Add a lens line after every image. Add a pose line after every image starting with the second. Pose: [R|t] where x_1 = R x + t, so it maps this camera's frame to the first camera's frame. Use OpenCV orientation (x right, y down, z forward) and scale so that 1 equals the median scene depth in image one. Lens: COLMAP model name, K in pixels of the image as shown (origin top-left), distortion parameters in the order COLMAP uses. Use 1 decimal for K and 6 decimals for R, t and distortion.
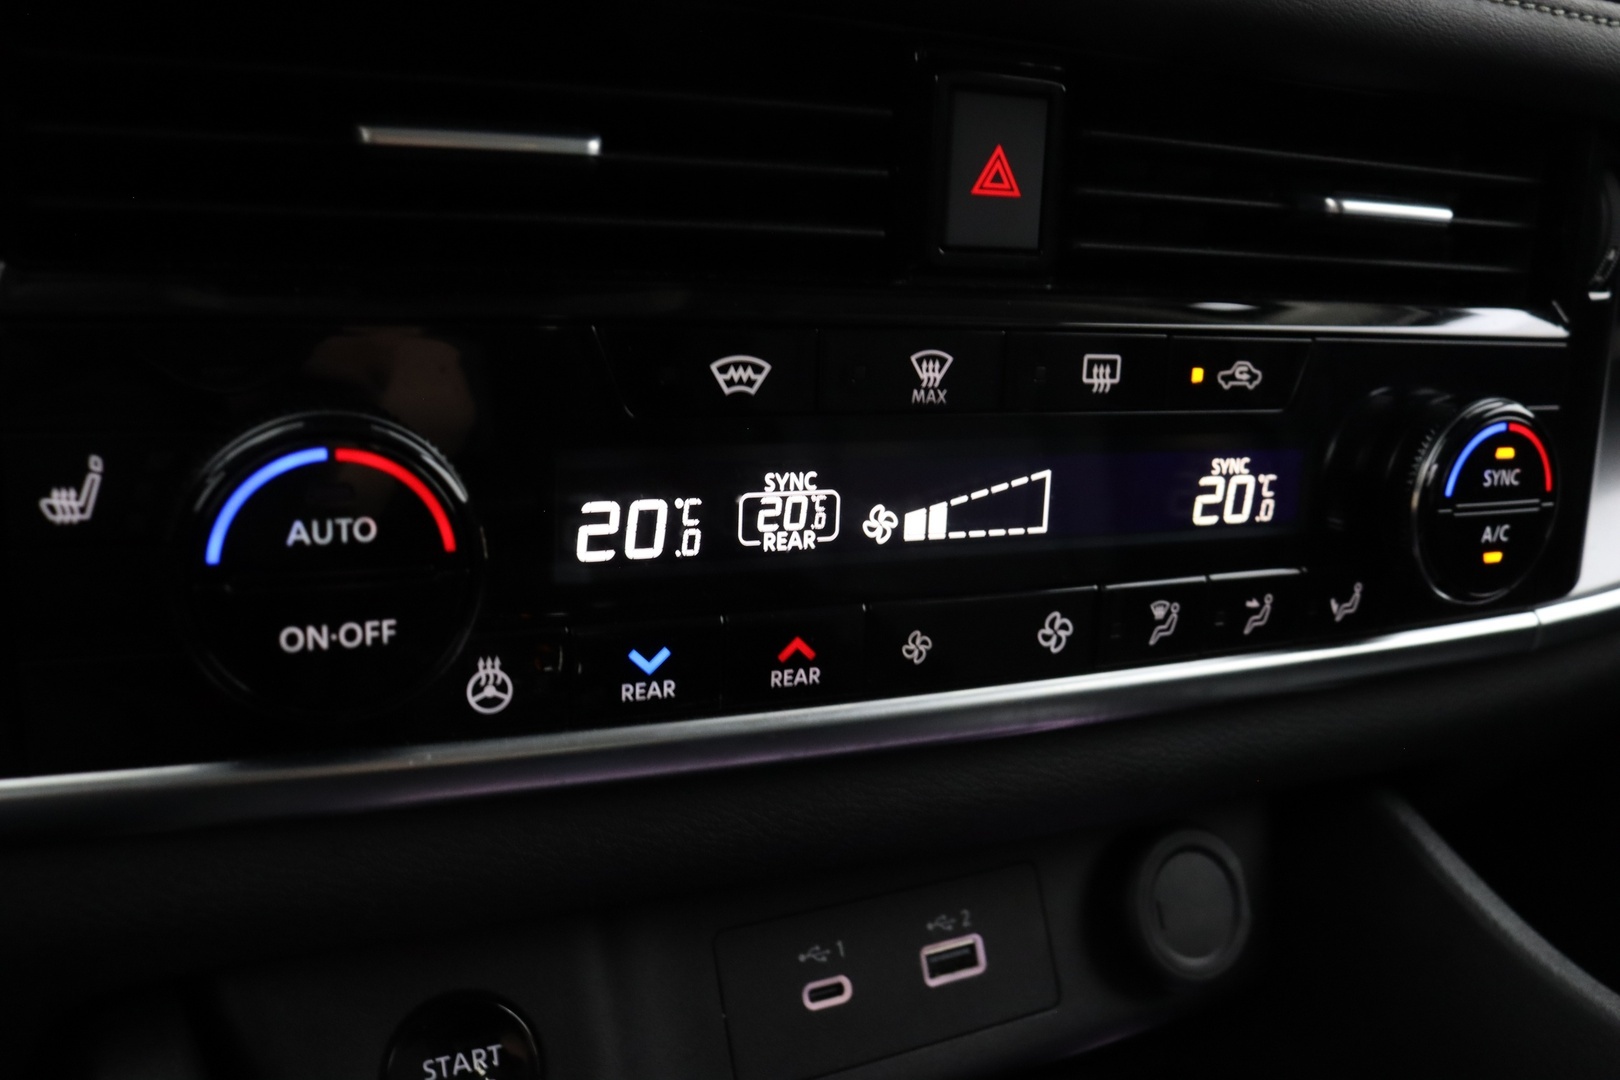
lens RADIAL K [[1506.4, 0, 810.0], [0, 1506.4, 540.0], [0, 0, 1]] dist [-0.163172, 0.004431]
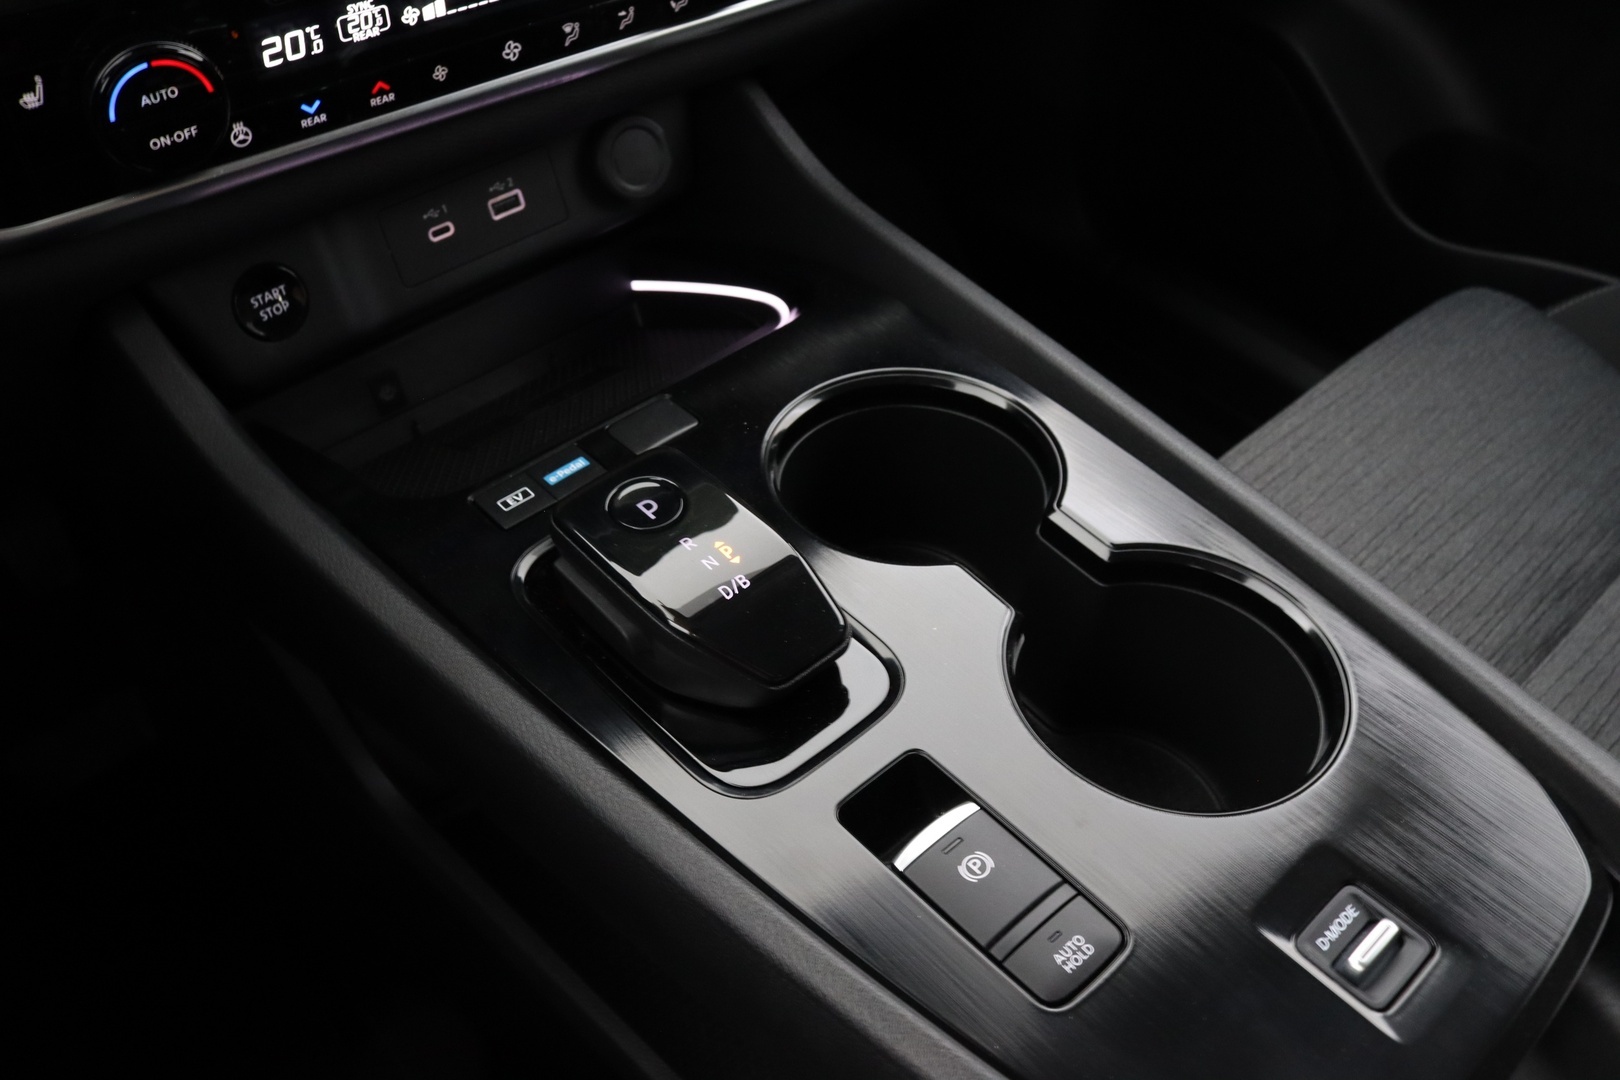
lens RADIAL K [[1294.2, 0, 810.0], [0, 1294.2, 540.0], [0, 0, 1]] dist [-0.095862, 0.004207]
pose [[0.973863, -0.165091, 0.155998, 0.198585], [0.050017, 0.825820, 0.561711, -0.372757], [-0.221560, -0.539227, 0.812493, -0.934772]]
